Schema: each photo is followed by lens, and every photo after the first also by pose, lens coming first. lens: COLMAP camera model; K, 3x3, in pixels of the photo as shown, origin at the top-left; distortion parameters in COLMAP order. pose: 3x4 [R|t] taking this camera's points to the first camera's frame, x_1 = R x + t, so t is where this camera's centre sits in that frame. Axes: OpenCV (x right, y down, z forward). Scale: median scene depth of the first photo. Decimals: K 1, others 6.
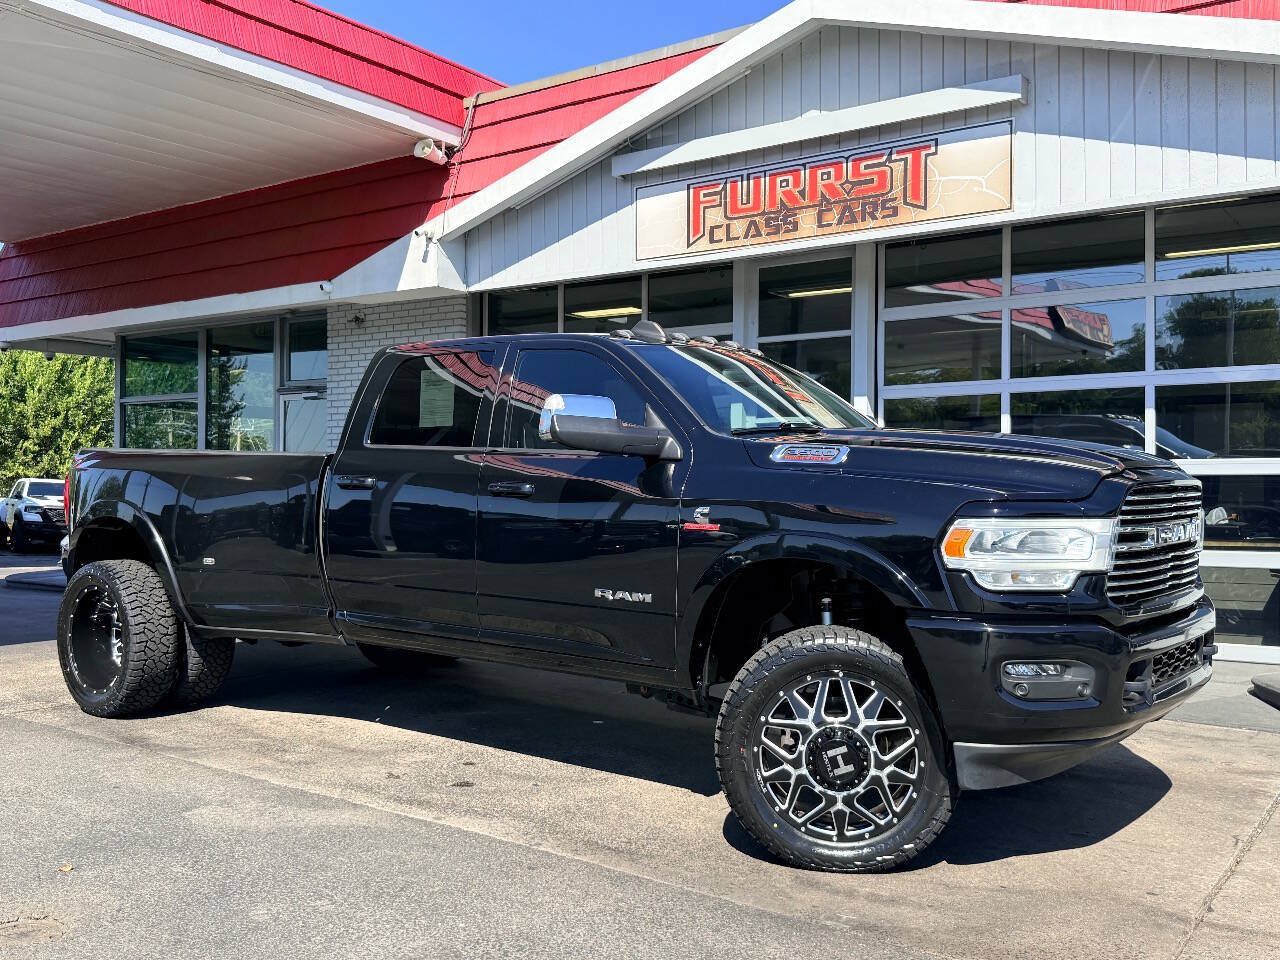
lens RADIAL K [[1193.4, 0, 640.0], [0, 1193.4, 480.0], [0, 0, 1]] dist [0.183988, -0.394785]
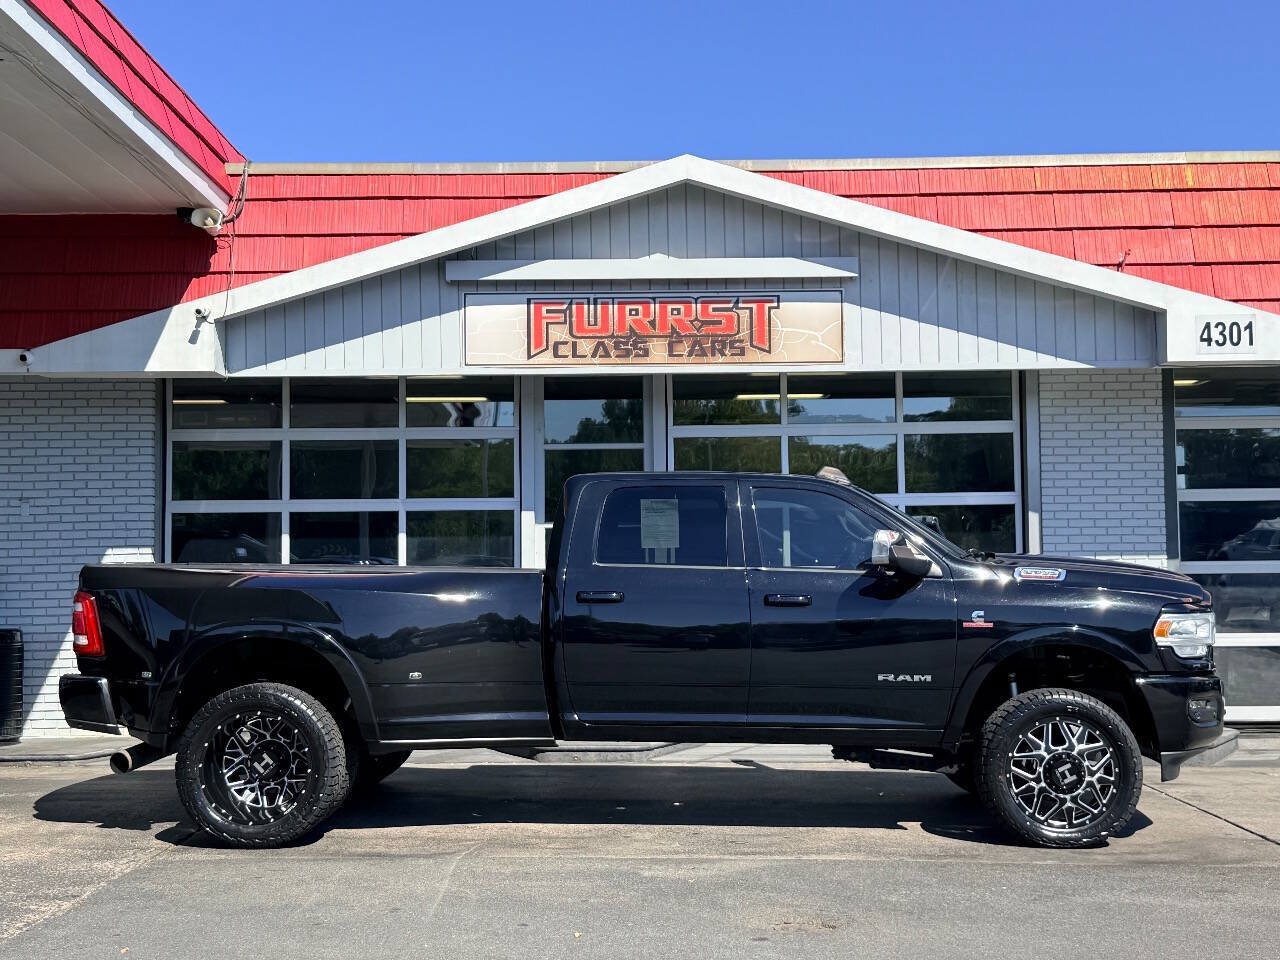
lens RADIAL K [[1623.6, 0, 640.0], [0, 1623.6, 480.0], [0, 0, 1]] dist [0.168026, -0.350025]
pose [[0.812691, 0.022874, 0.582246, -0.745661], [0.008415, 0.998664, -0.050979, -0.019983], [-0.582634, 0.046330, 0.811413, -0.193037]]
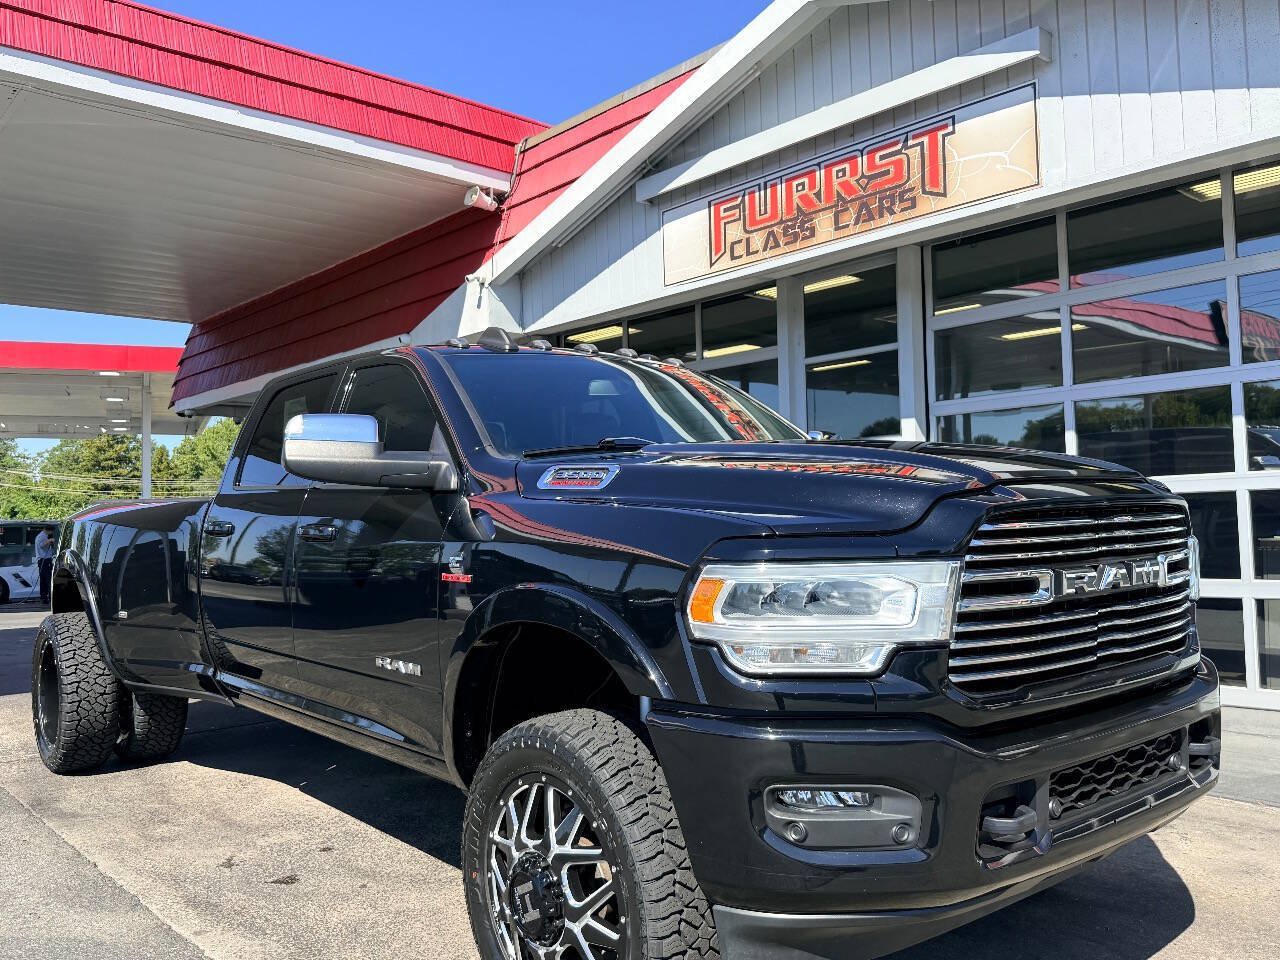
lens RADIAL K [[1049.0, 0, 635.3], [0, 1049.0, 479.2], [0, 0, 1]] dist [0.154381, -0.318874]
pose [[0.976889, -0.038620, -0.210227, 0.162207], [0.031635, 0.998833, -0.036491, 0.001950], [0.211391, 0.028997, 0.976971, 0.194605]]
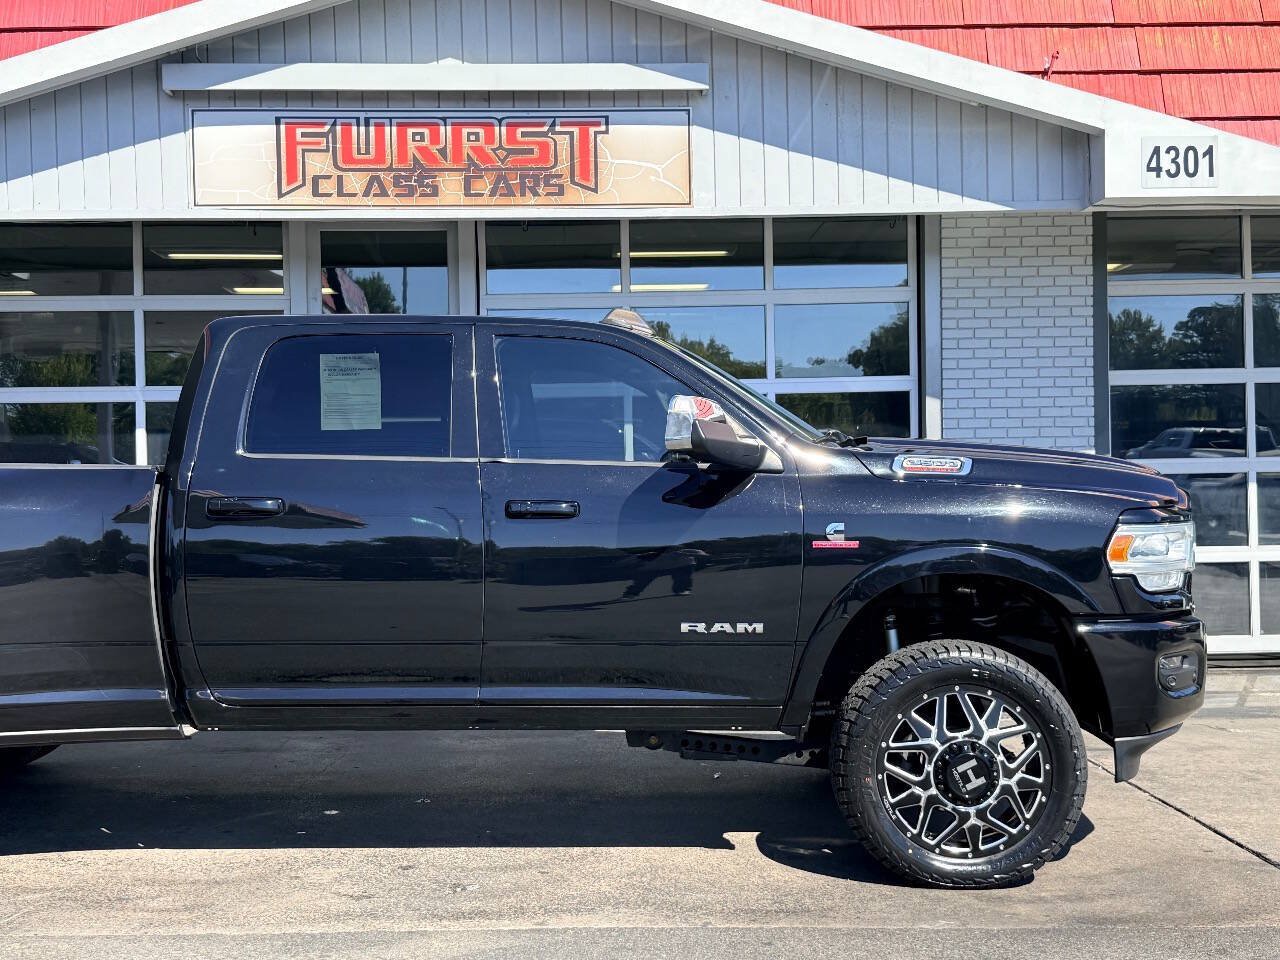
lens RADIAL K [[1470.8, 0, 635.2], [0, 1470.8, 484.3], [0, 0, 1]] dist [0.196705, -0.477088]
pose [[0.793947, -0.012928, 0.607850, -0.398521], [0.014504, 0.999892, 0.002323, -0.006504], [-0.607814, 0.006972, 0.794049, 0.097246]]
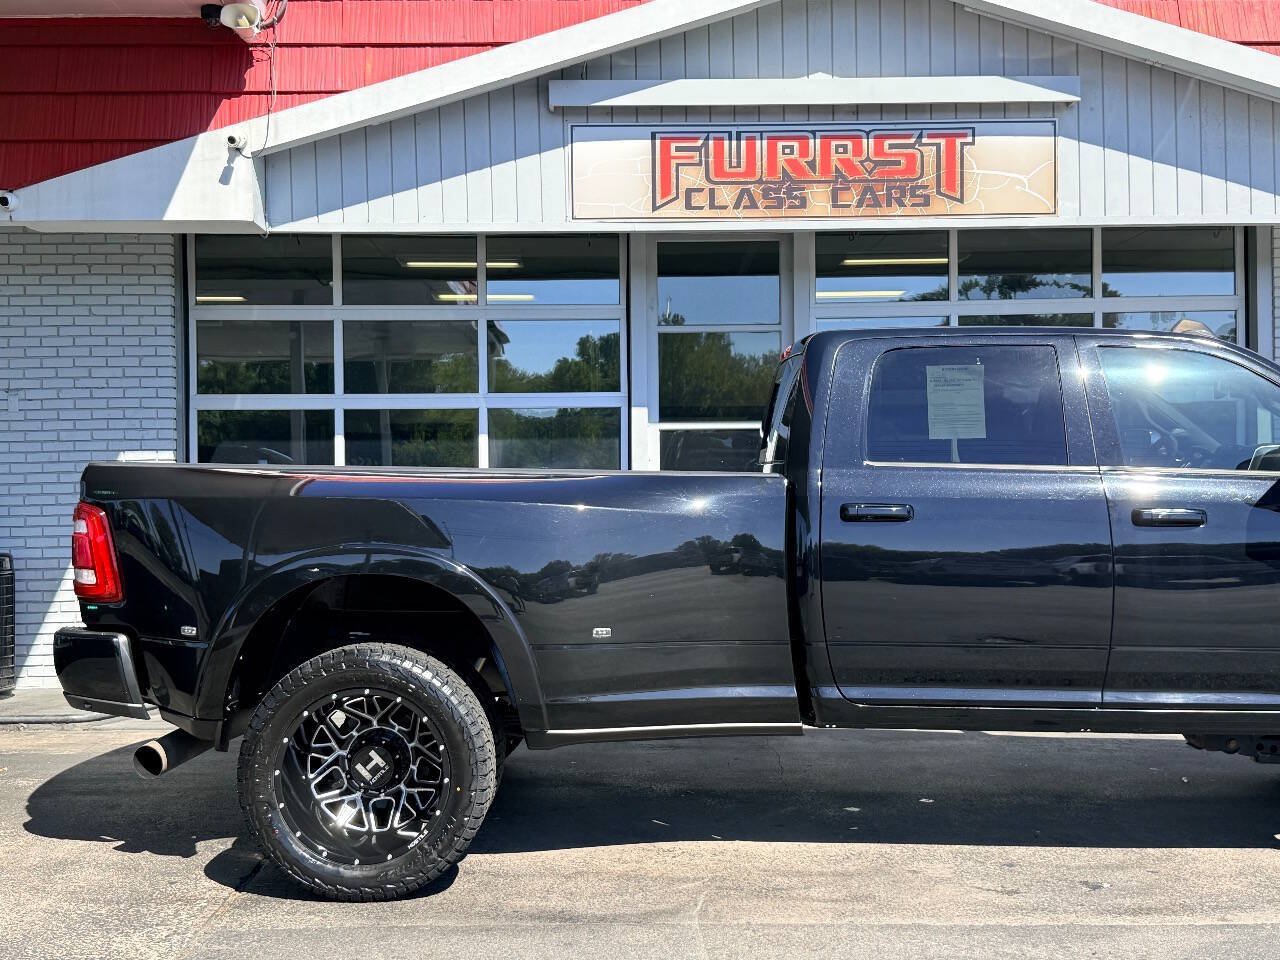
lens RADIAL K [[1470.8, 0, 635.2], [0, 1470.8, 484.3], [0, 0, 1]] dist [0.196705, -0.477088]
pose [[0.798510, -0.007266, 0.601938, -0.613665], [0.009314, 0.999957, -0.000284, -0.011019], [-0.601910, 0.005834, 0.798543, 0.234795]]
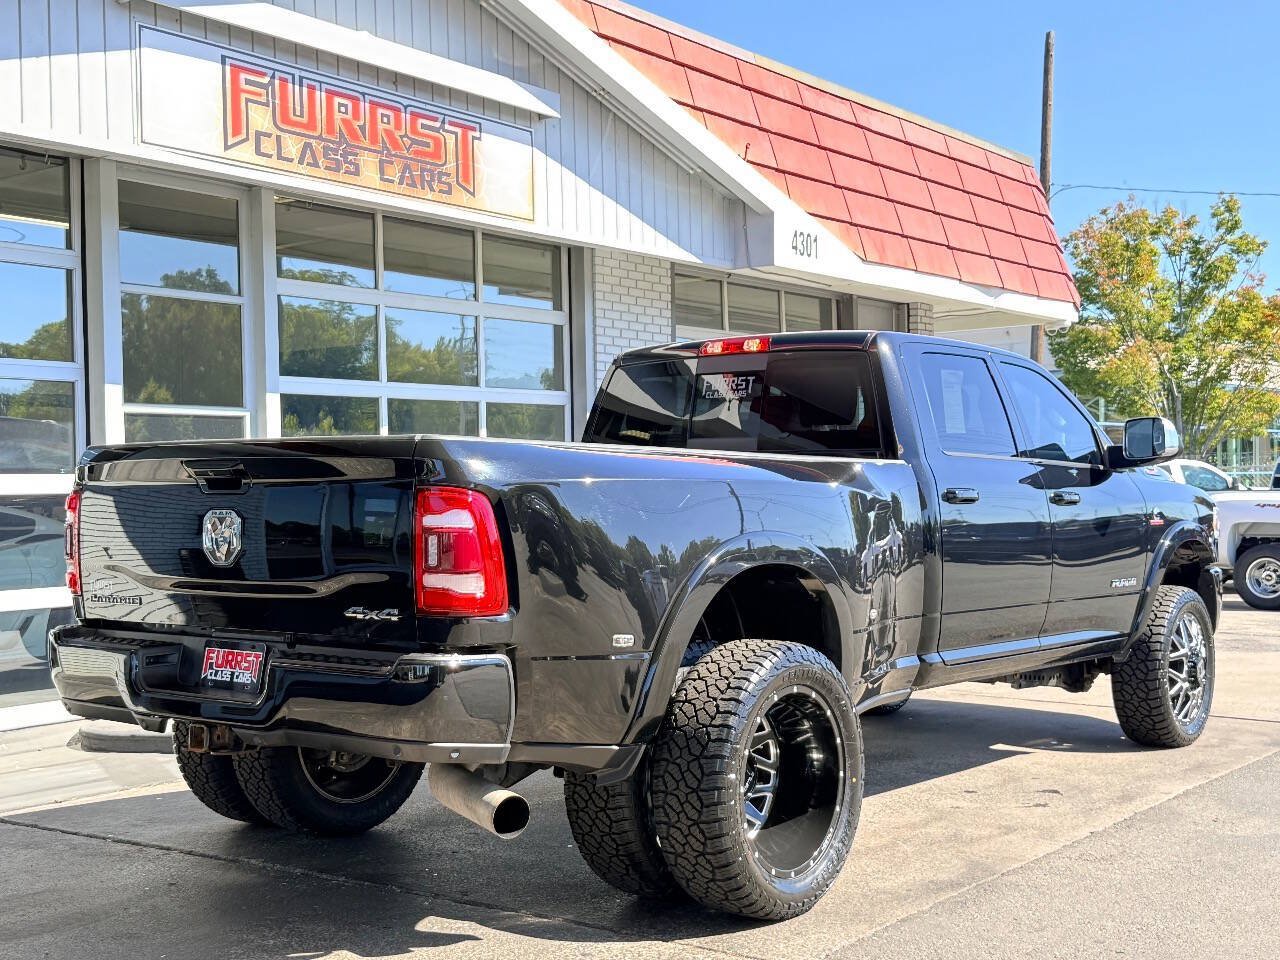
lens RADIAL K [[1623.6, 0, 640.0], [0, 1623.6, 480.0], [0, 0, 1]] dist [0.168026, -0.350025]
pose [[0.002325, 0.001710, 0.999996, -0.944572], [0.010990, 0.999938, -0.001735, -0.006341], [-0.999937, 0.010993, 0.002306, 0.831578]]
